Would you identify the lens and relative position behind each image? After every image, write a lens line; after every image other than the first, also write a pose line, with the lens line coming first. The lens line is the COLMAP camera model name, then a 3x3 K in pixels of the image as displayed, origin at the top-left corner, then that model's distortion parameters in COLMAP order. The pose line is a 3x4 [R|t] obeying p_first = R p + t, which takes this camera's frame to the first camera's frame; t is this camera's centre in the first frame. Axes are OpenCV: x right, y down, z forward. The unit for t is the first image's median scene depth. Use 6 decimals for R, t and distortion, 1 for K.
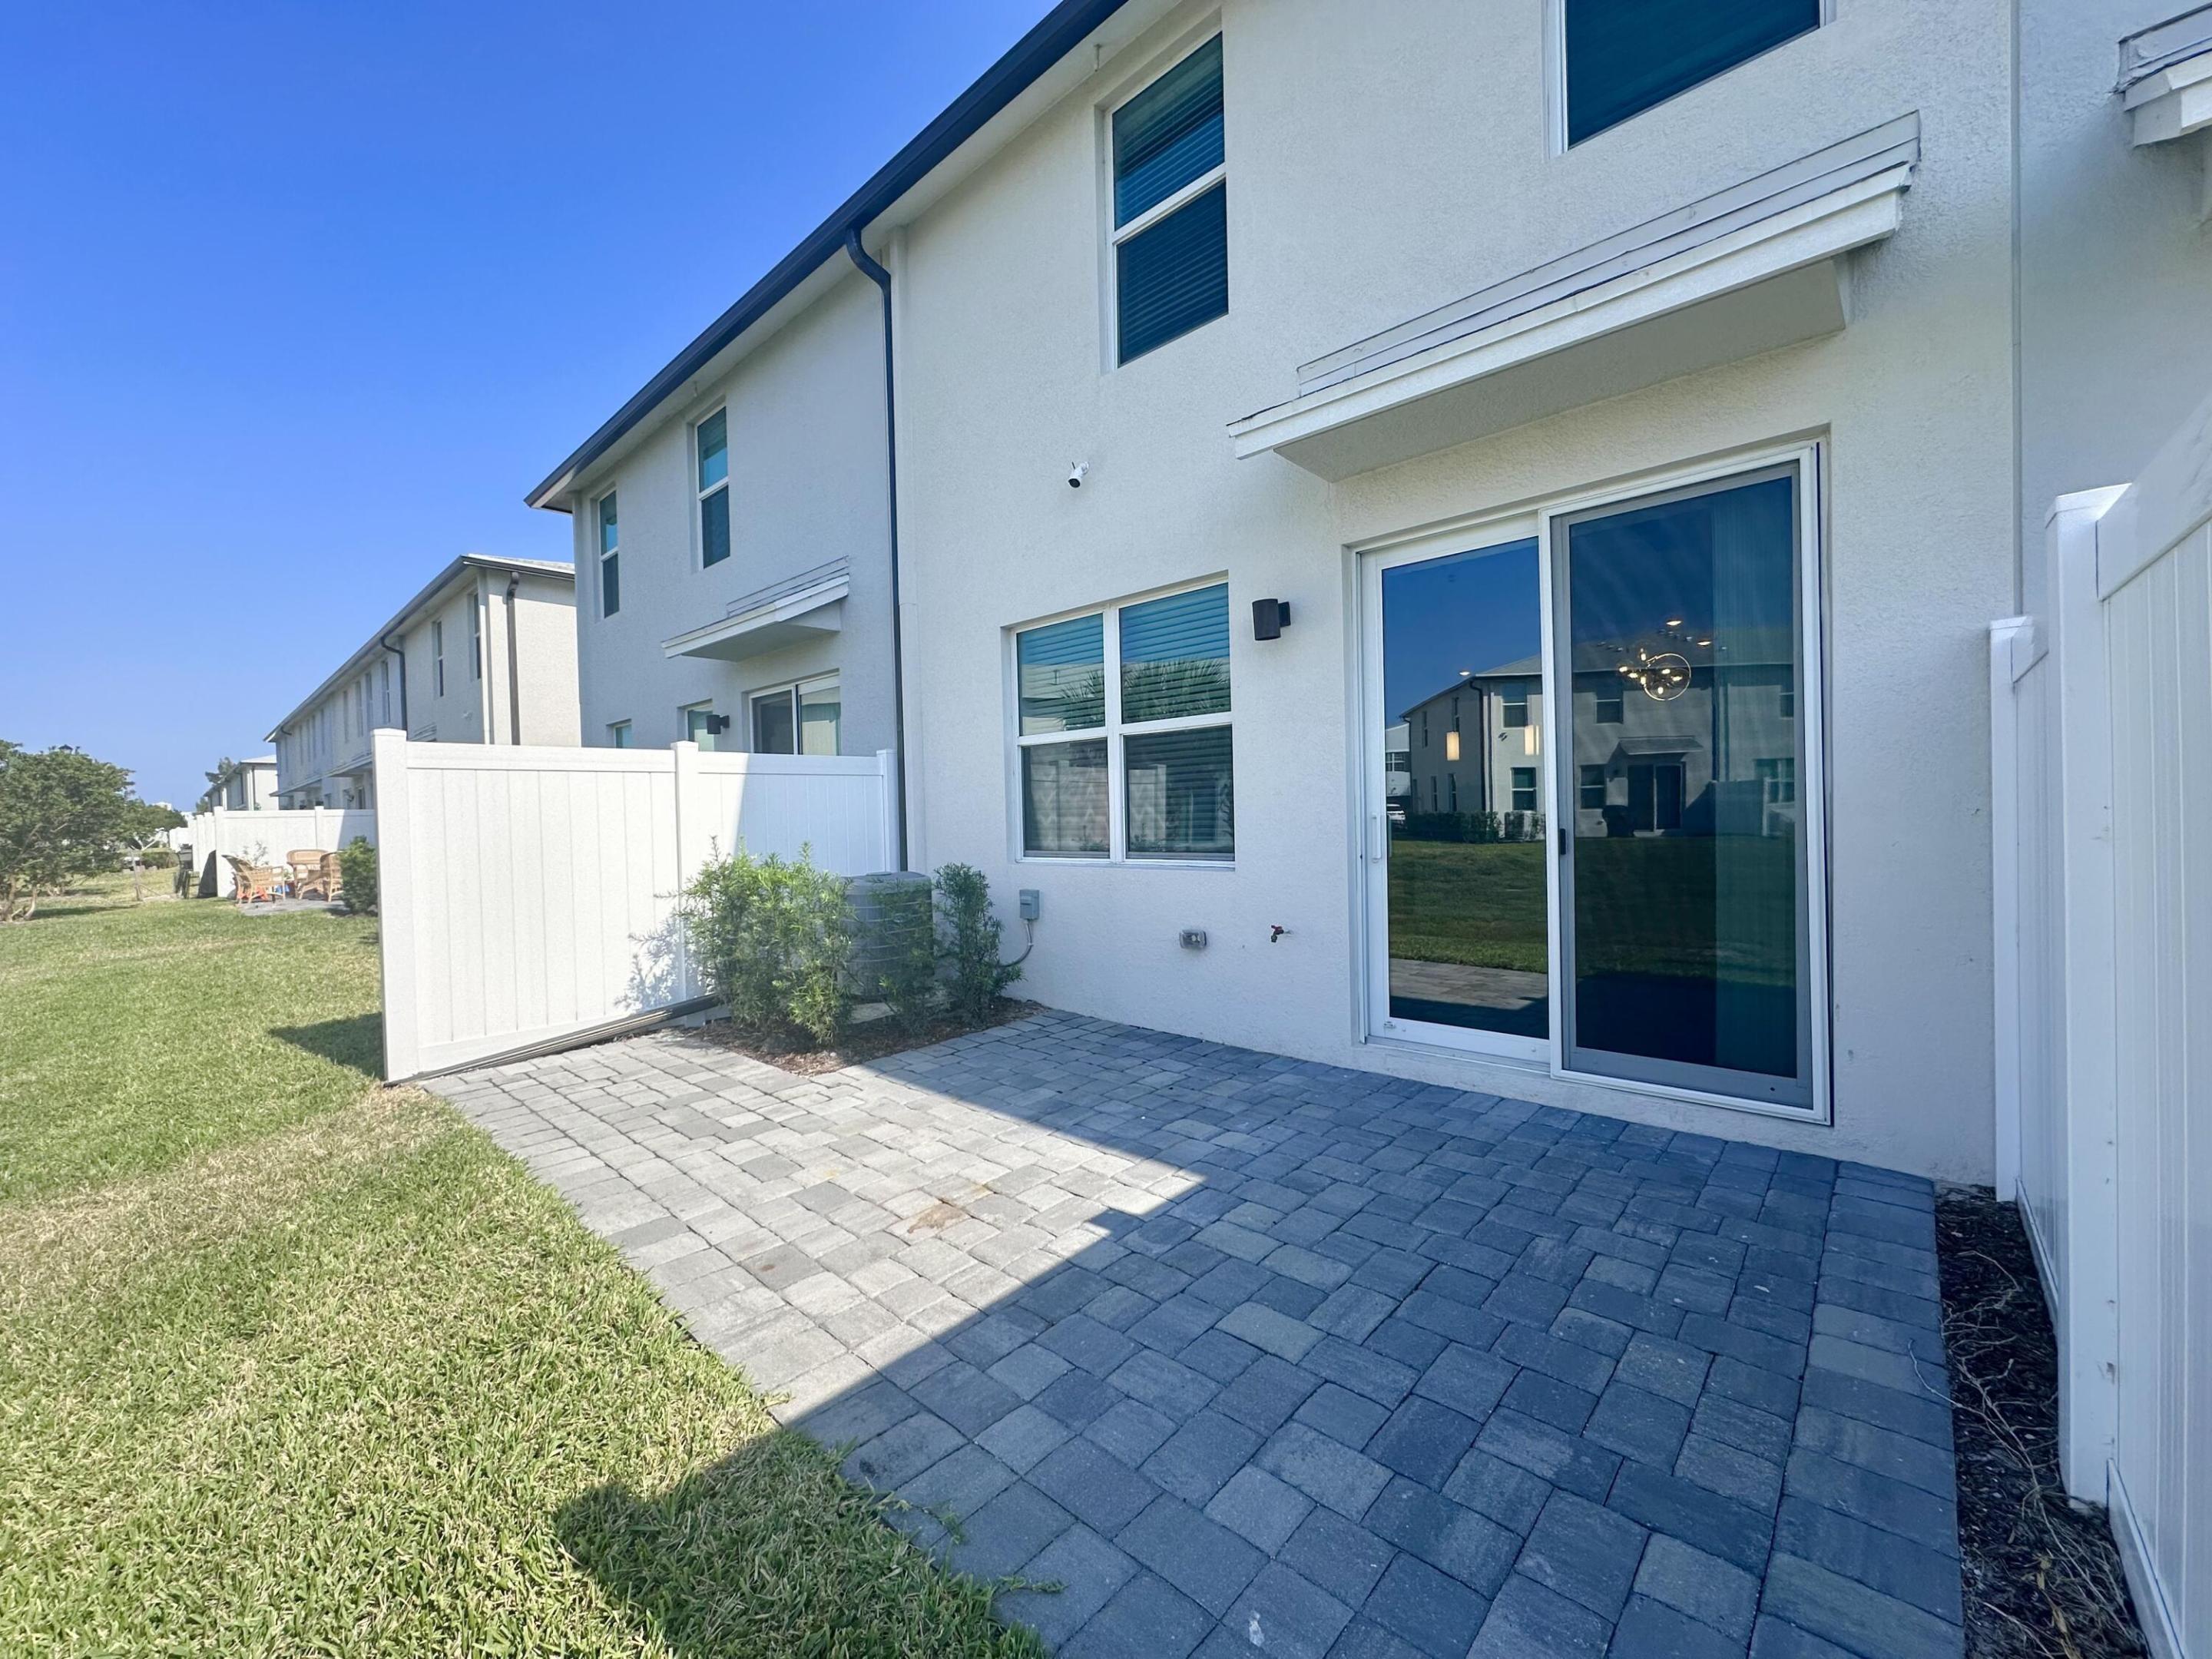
lens RADIAL K [[881.0, 0, 1107.3], [0, 881.0, 832.2], [0, 0, 1]] dist [-0.005382, 0.001866]
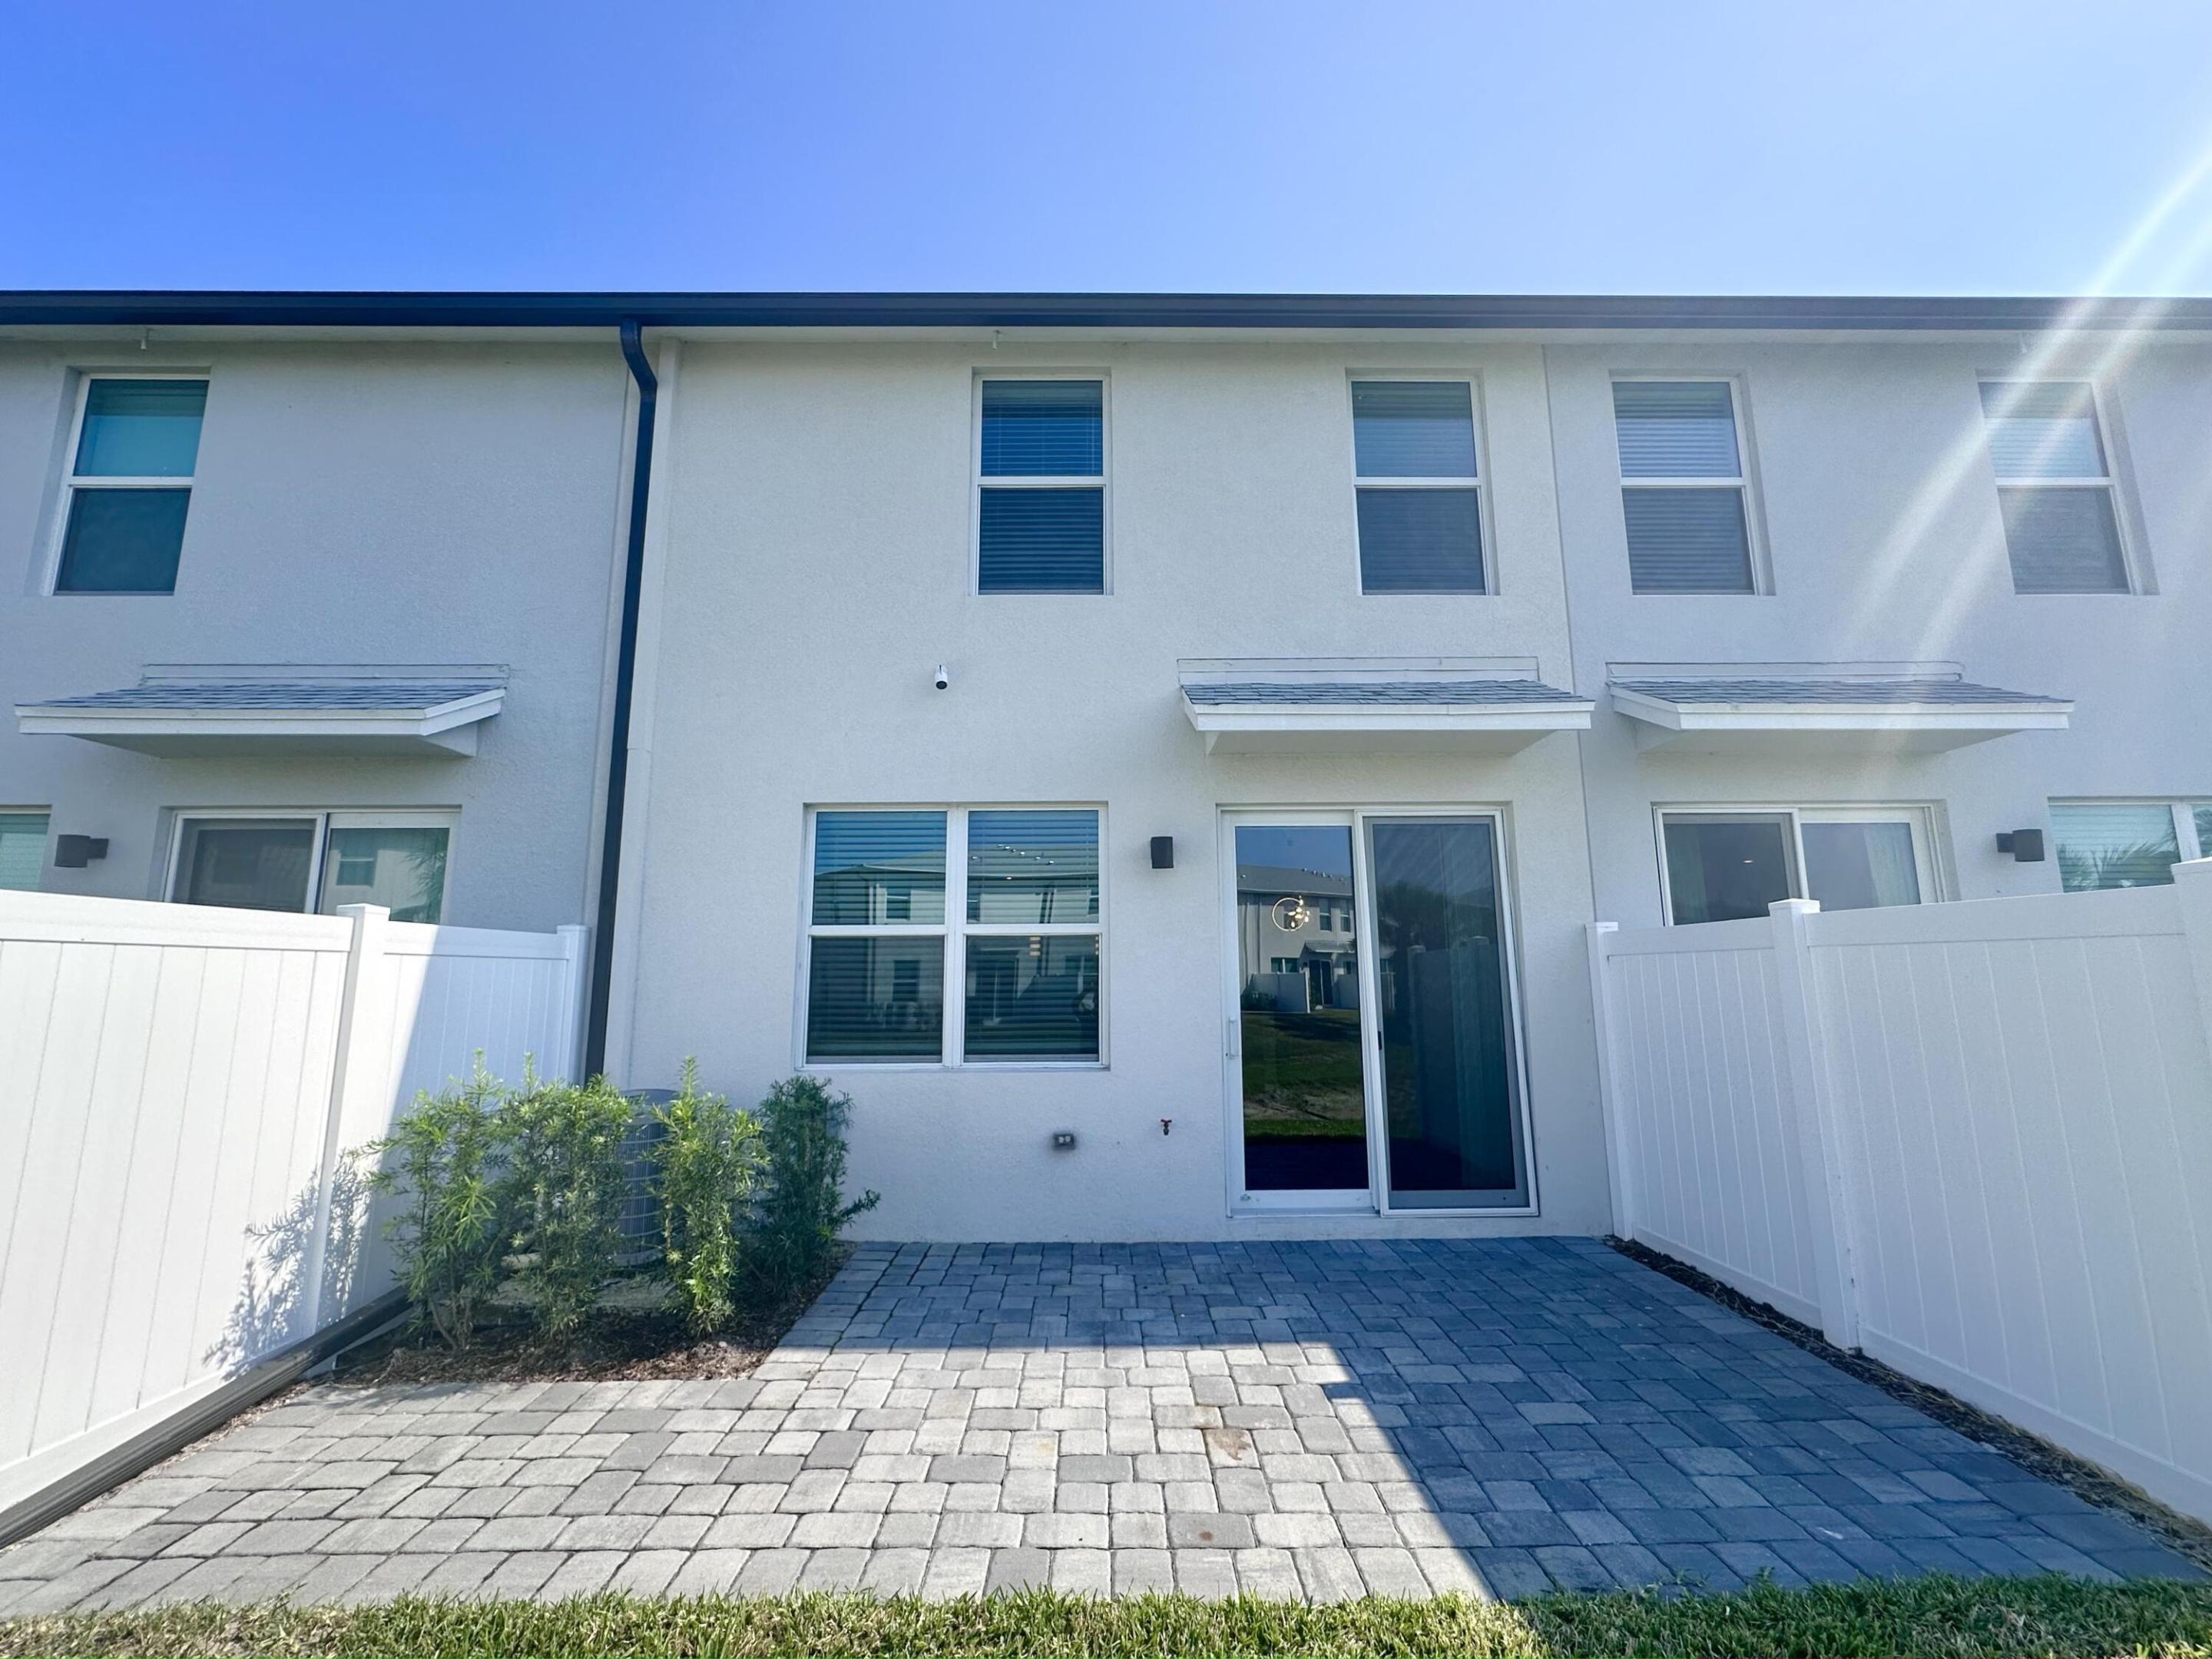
lens RADIAL K [[919.9, 0, 1105.4], [0, 919.9, 836.6], [0, 0, 1]] dist [-0.001849, 0.000387]
pose [[0.728098, 0.126461, 0.673707, -0.755399], [0.001917, 0.982455, -0.186488, -0.032993], [-0.685470, 0.137074, 0.715081, 0.169185]]
